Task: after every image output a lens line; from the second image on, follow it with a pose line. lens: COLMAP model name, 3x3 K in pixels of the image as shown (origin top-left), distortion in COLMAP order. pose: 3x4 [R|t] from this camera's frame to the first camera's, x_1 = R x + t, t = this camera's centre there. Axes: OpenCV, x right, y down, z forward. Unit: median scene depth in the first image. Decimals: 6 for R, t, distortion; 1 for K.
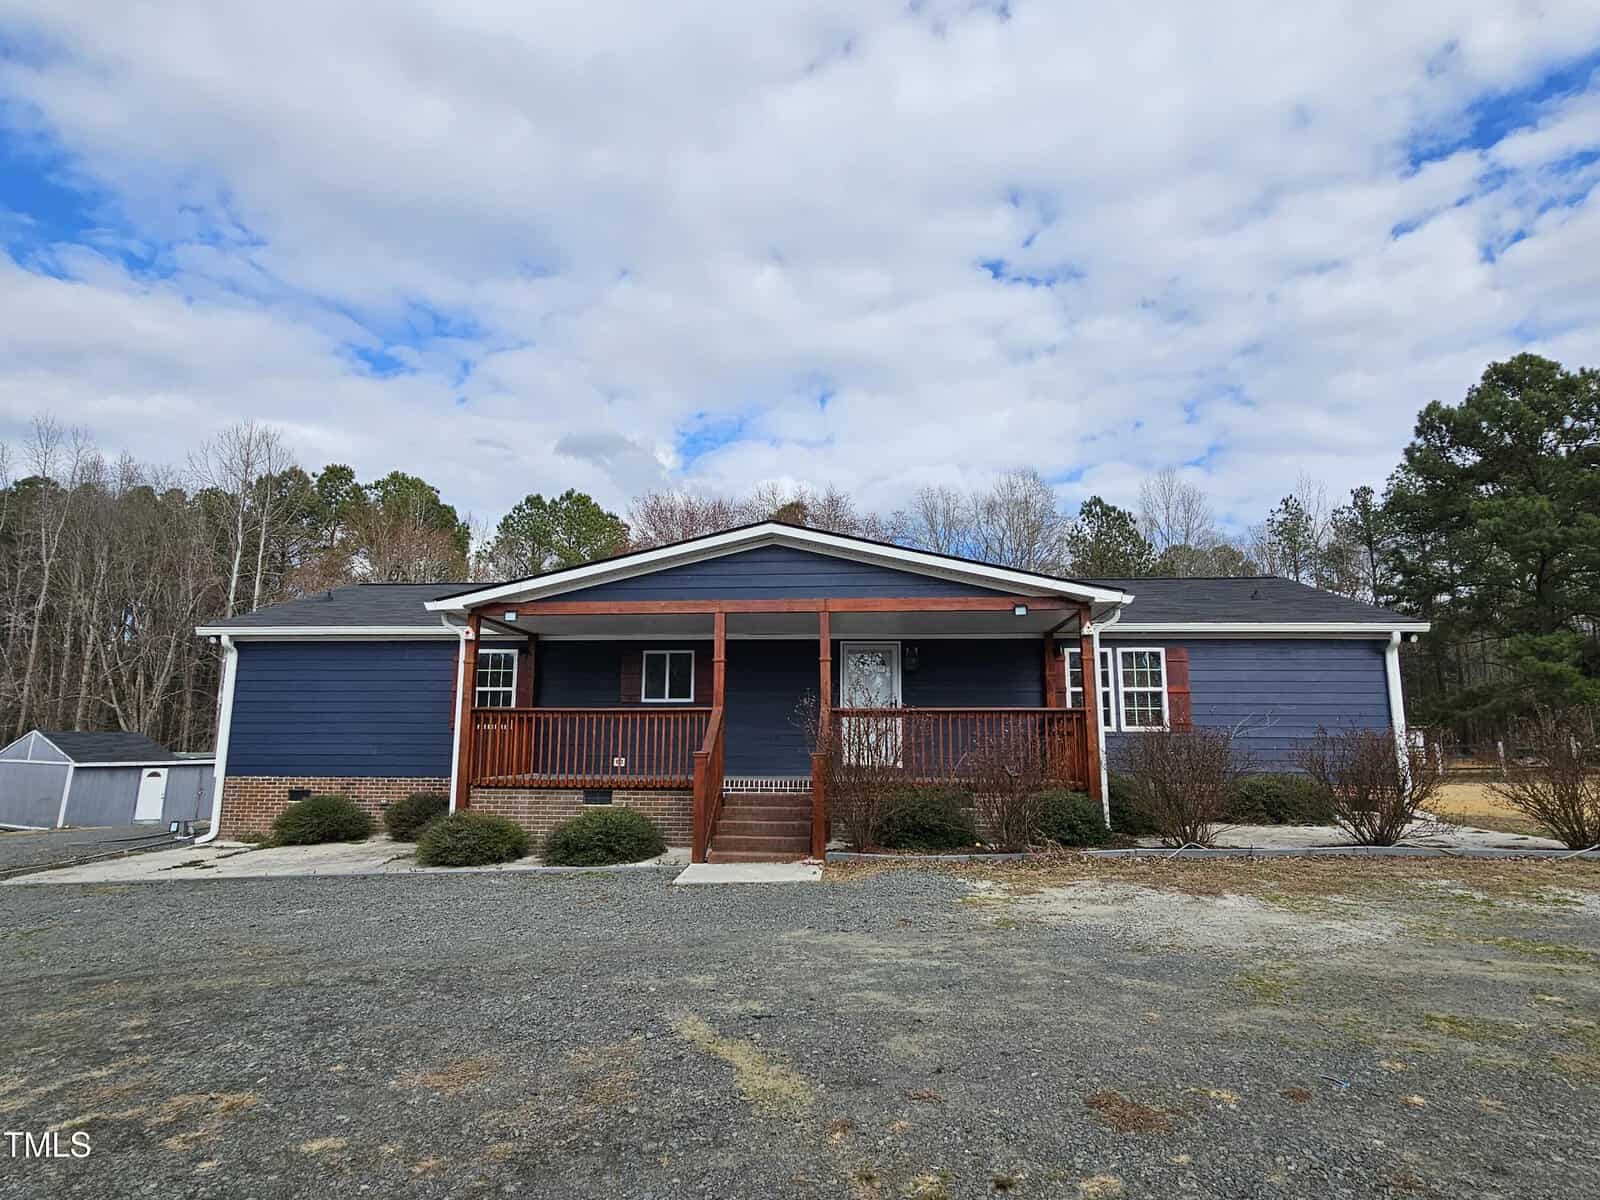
lens RADIAL K [[873.4, 0, 790.6], [0, 873.4, 603.7], [0, 0, 1]] dist [0.003713, -0.001398]
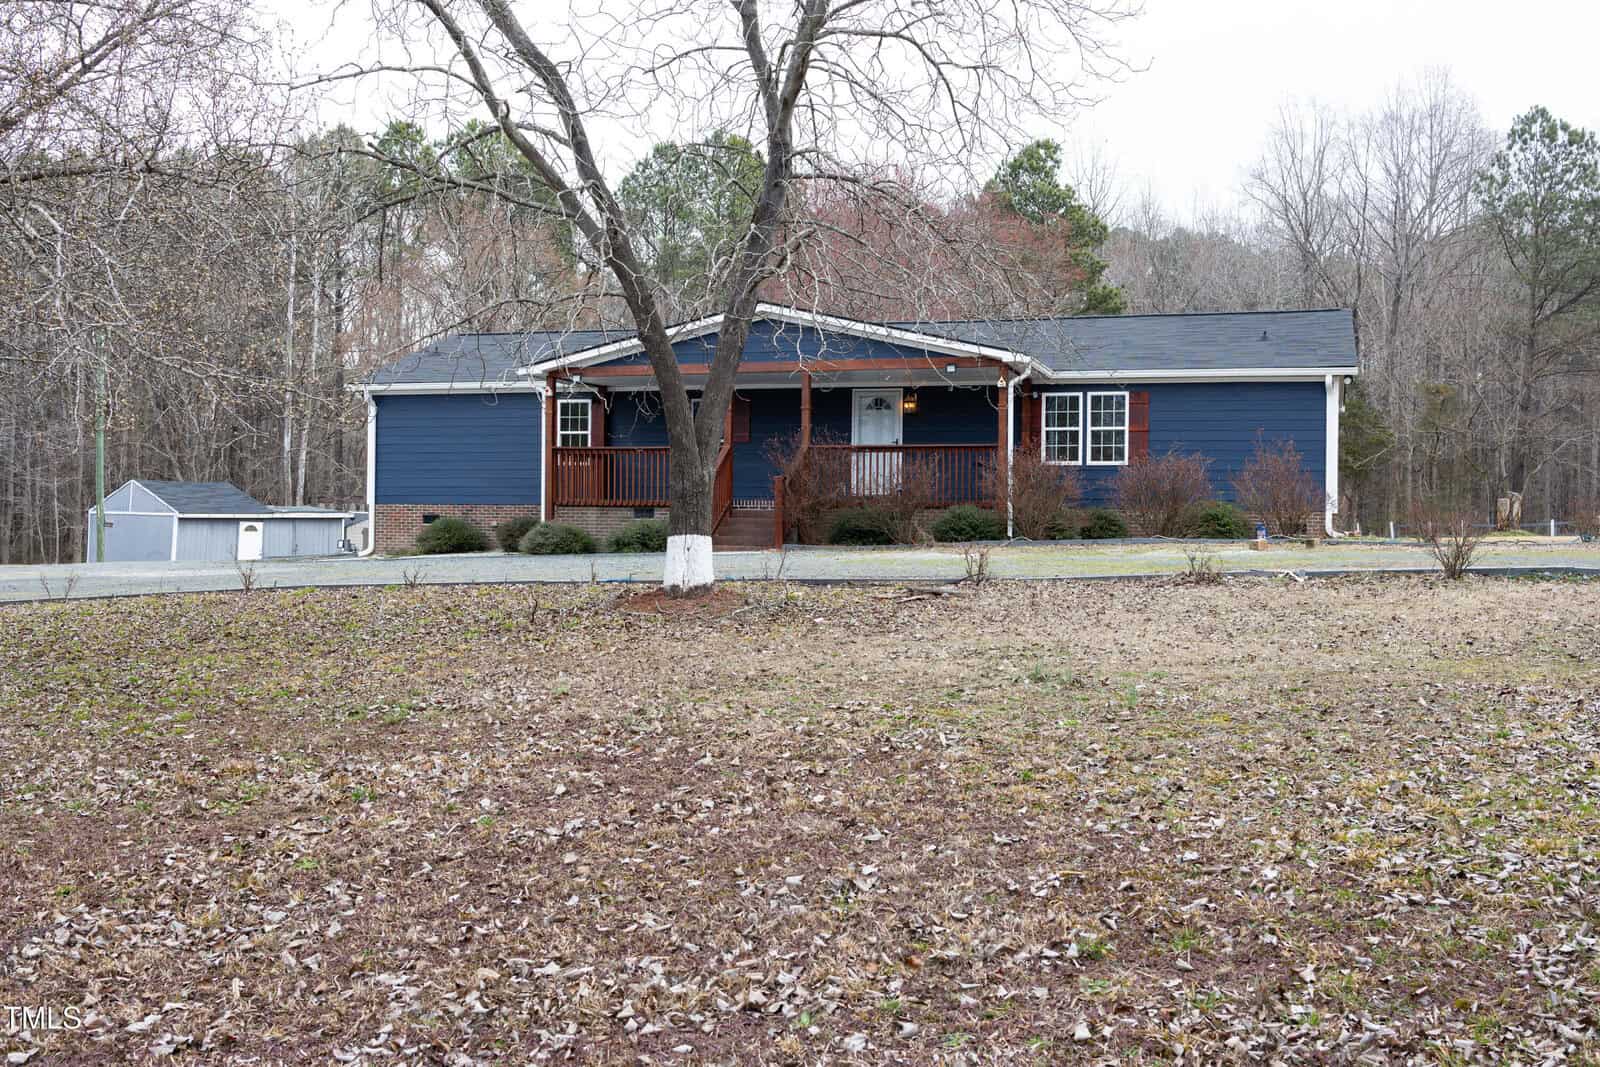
lens RADIAL K [[1605.1, 0, 800.0], [0, 1605.1, 533.5], [0, 0, 1]] dist [0.014285, 0.027296]
pose [[0.972837, 0.006710, -0.231395, 0.509838], [0.031500, 0.986445, 0.161041, -0.119659], [0.229339, -0.163955, 0.959439, -1.150160]]
